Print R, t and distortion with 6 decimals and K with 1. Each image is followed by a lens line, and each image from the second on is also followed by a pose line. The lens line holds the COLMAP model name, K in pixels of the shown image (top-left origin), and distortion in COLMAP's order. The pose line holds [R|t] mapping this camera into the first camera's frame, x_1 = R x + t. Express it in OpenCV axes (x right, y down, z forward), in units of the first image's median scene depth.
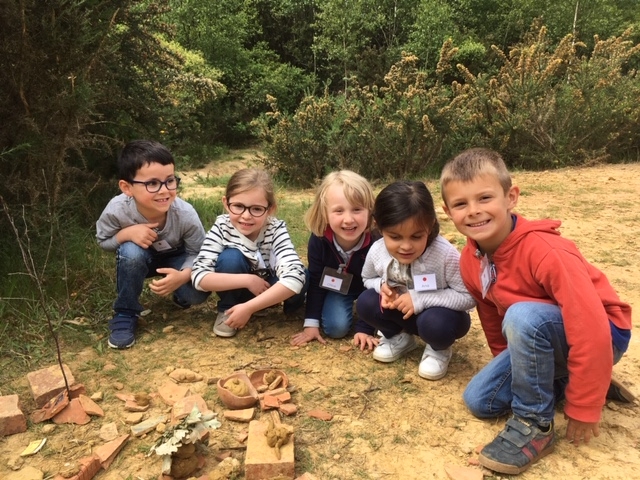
lens RADIAL K [[549.3, 0, 321.8], [0, 549.3, 239.3], [0, 0, 1]] dist [0.093480, -0.133754]
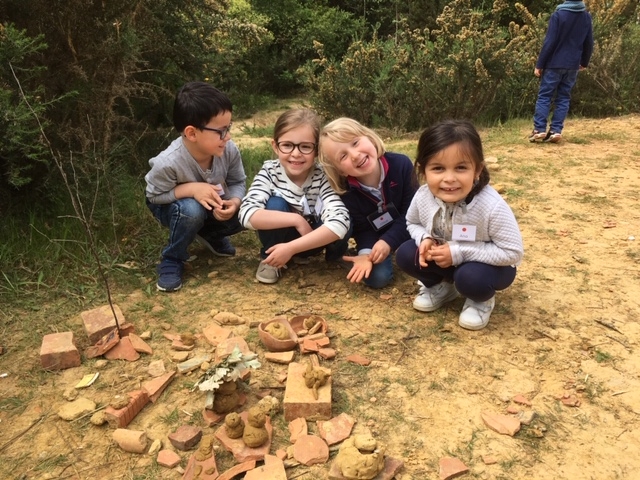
lens RADIAL K [[549.3, 0, 321.8], [0, 549.3, 239.3], [0, 0, 1]] dist [0.093480, -0.133754]
pose [[0.996285, 0.013817, -0.085006, 0.006933], [-0.006379, 0.996174, 0.087161, 0.004355], [0.085885, -0.086295, 0.992561, 0.003472]]
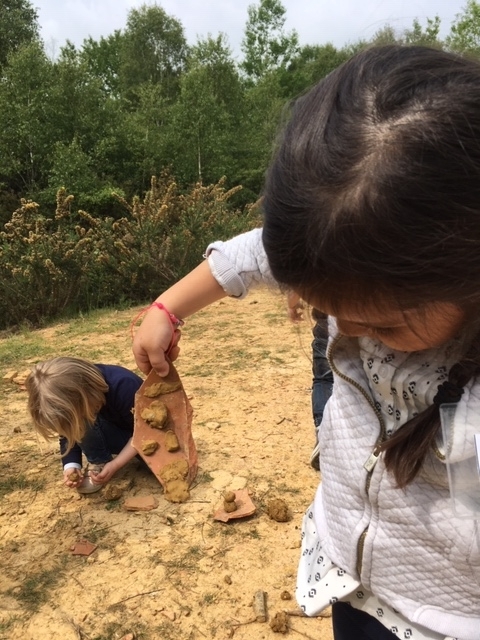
lens RADIAL K [[549.3, 0, 240.0], [0, 549.3, 320.0], [0, 0, 1]] dist [0.093480, -0.133754]
pose [[0.901729, -0.113474, 0.417143, 0.117457], [0.155360, 0.985532, -0.067746, 0.019301], [-0.403420, 0.125896, 0.906313, -0.107447]]
